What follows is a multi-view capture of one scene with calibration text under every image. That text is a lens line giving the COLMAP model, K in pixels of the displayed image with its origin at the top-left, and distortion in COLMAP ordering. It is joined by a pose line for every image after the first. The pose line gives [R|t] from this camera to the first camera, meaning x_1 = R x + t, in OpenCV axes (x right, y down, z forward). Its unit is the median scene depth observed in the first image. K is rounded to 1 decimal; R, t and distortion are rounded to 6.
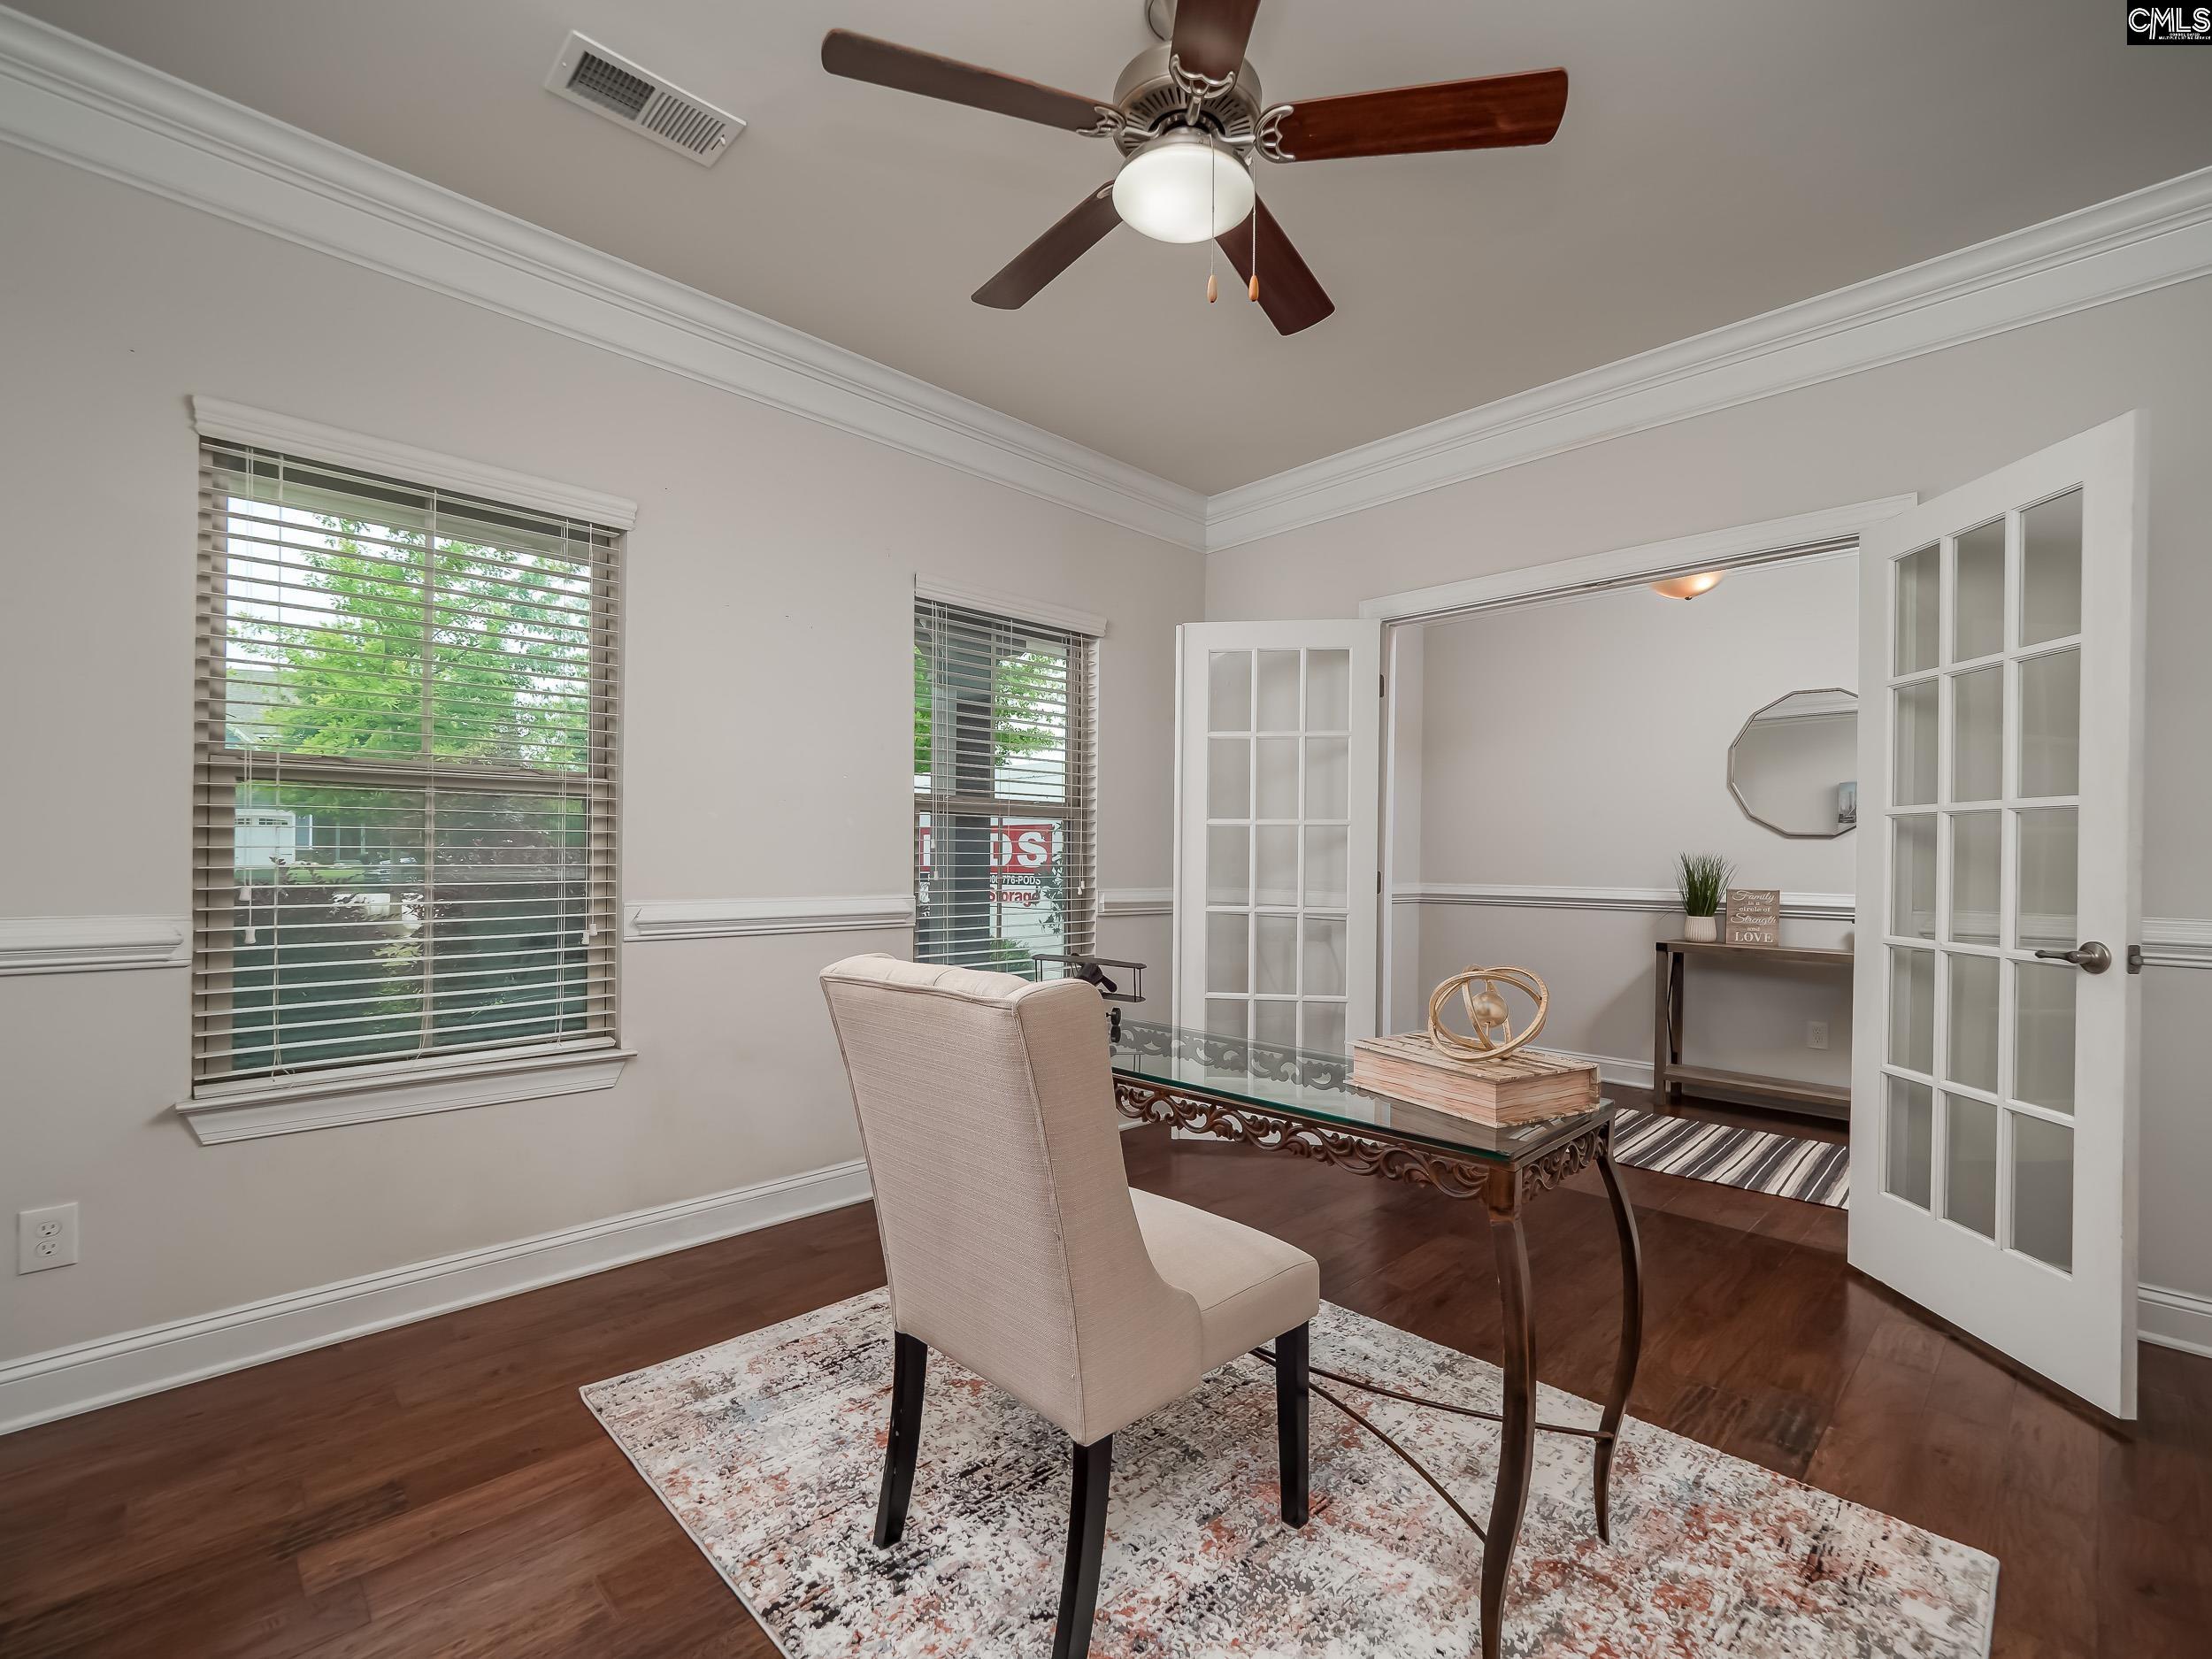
lens RADIAL K [[981.6, 0, 1101.2], [0, 981.6, 858.5], [0, 0, 1]] dist [-0.001100, -0.000822]
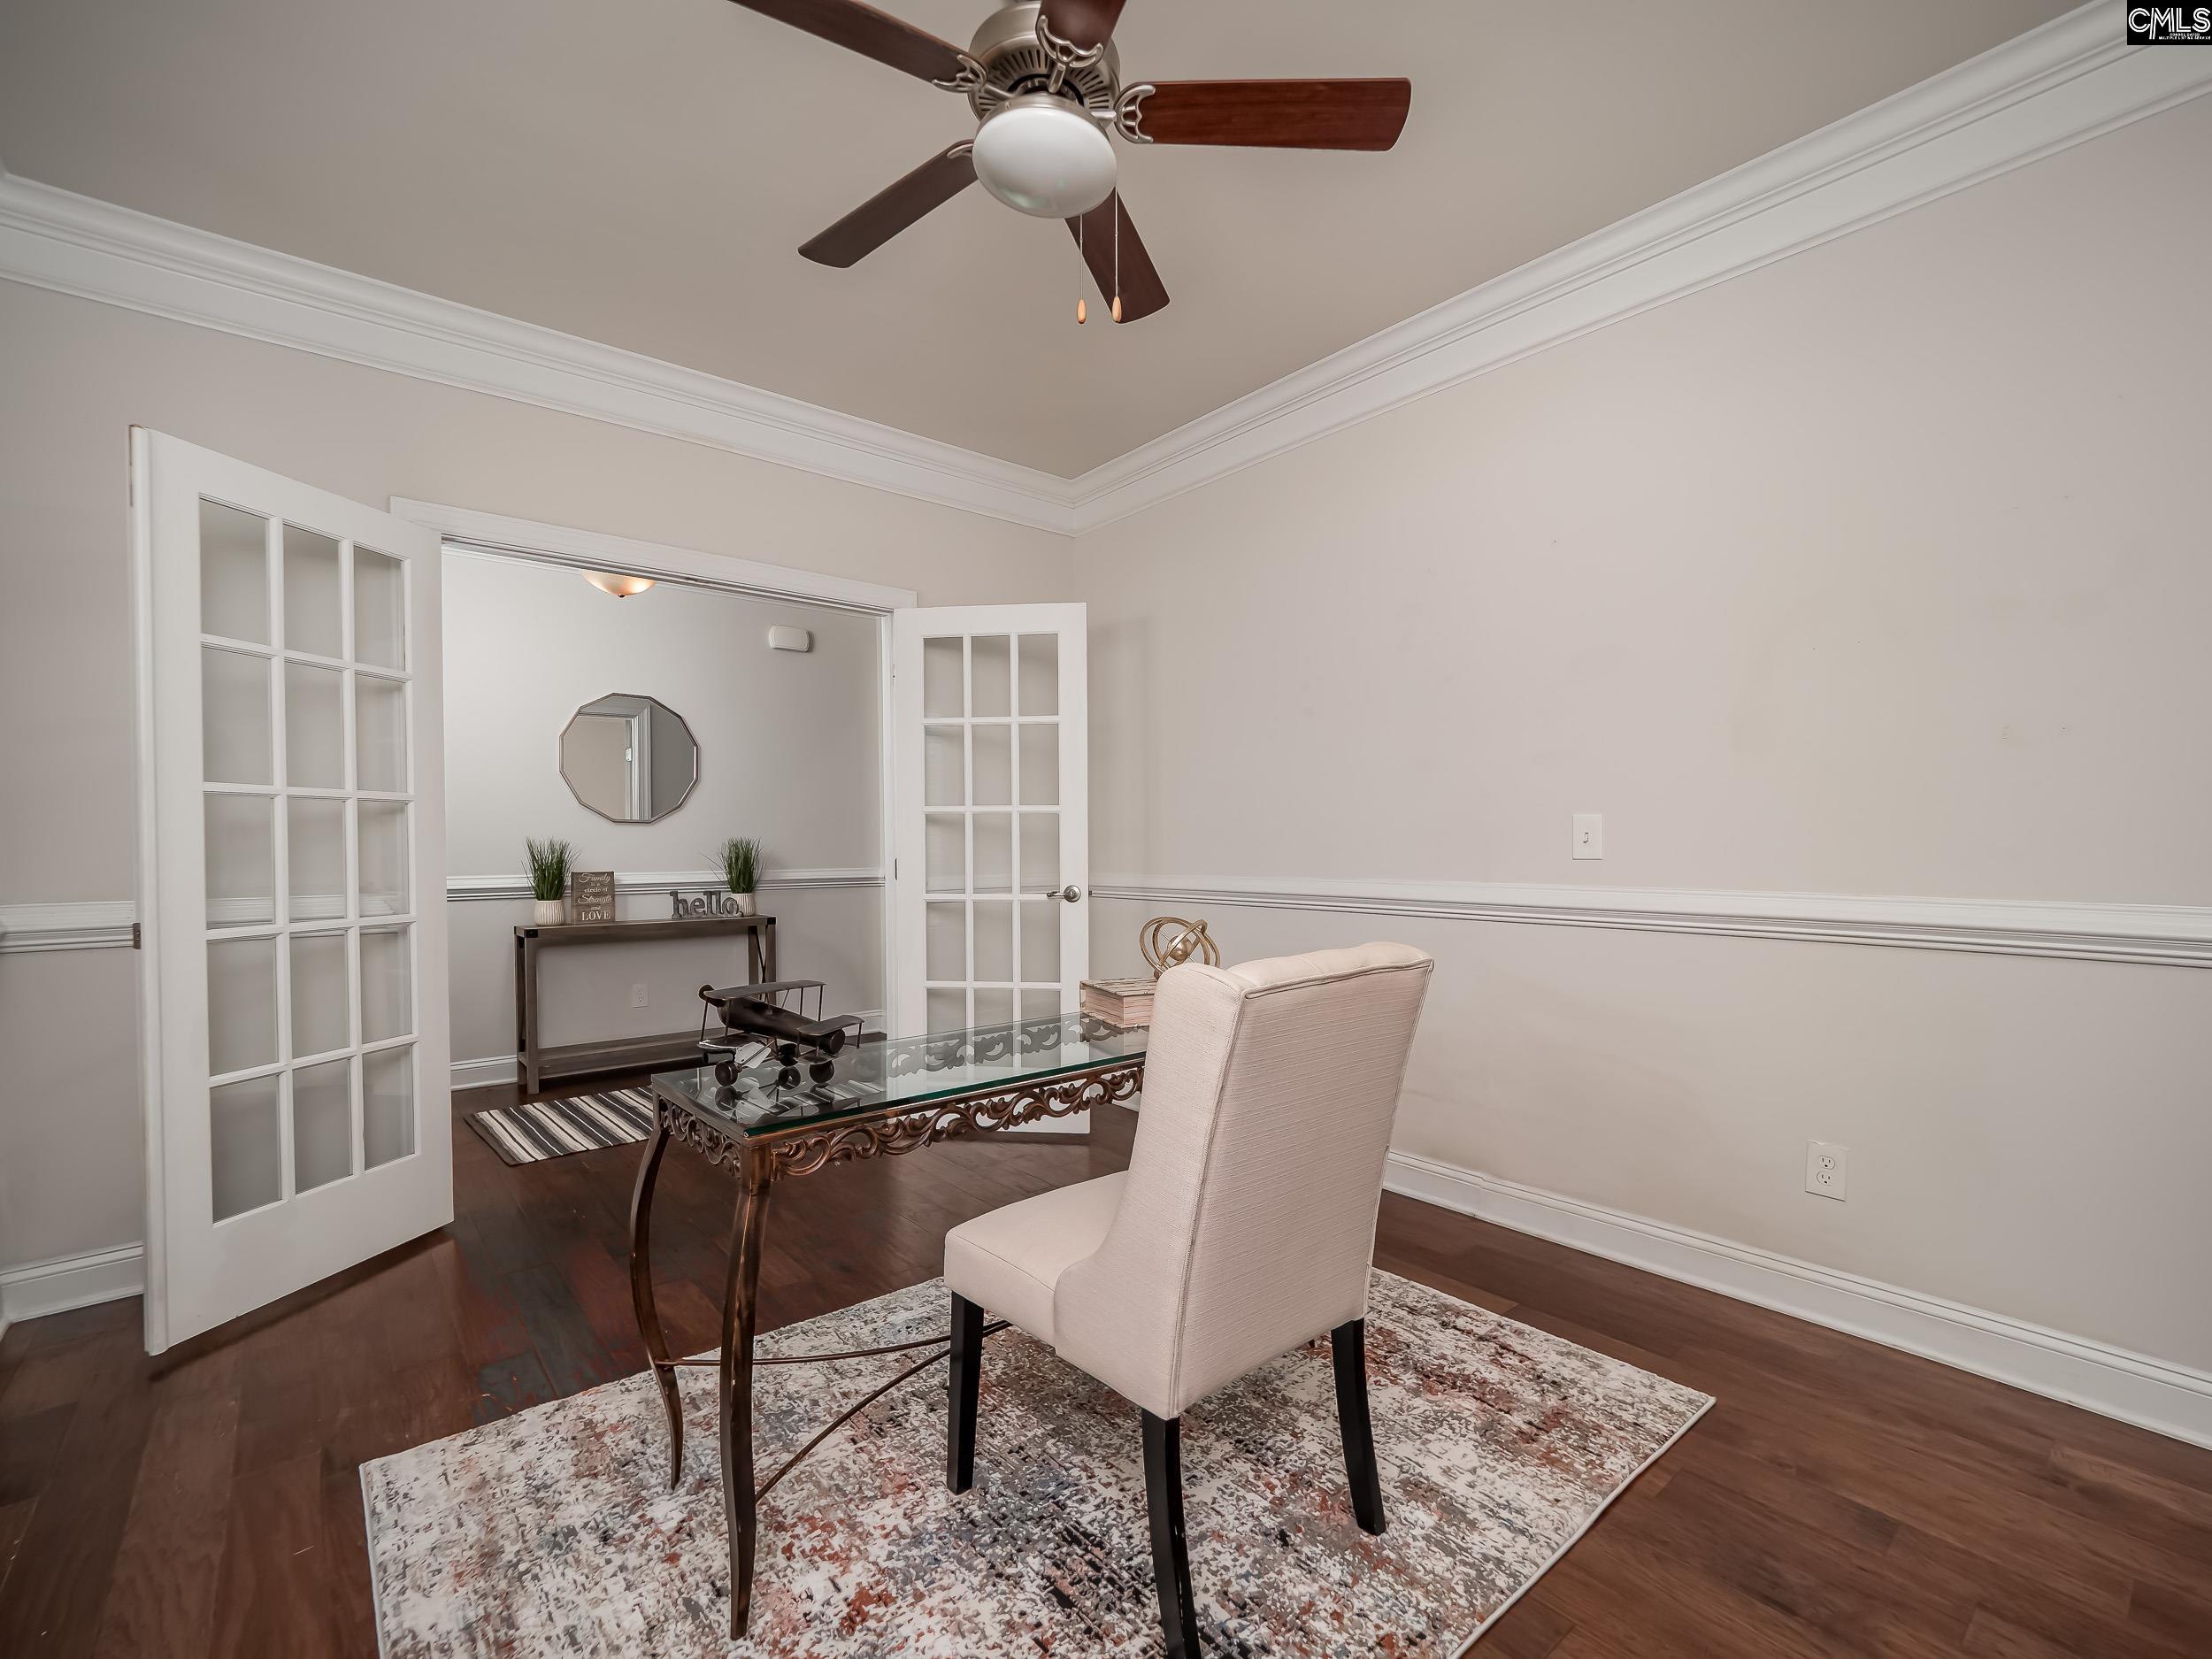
lens RADIAL K [[981.6, 0, 1101.2], [0, 981.6, 858.5], [0, 0, 1]] dist [-0.001100, -0.000822]
pose [[0.080027, -0.023451, 0.996517, -0.436100], [0.008033, 0.999706, 0.022881, -0.003821], [-0.996760, 0.006174, 0.080192, 0.422114]]
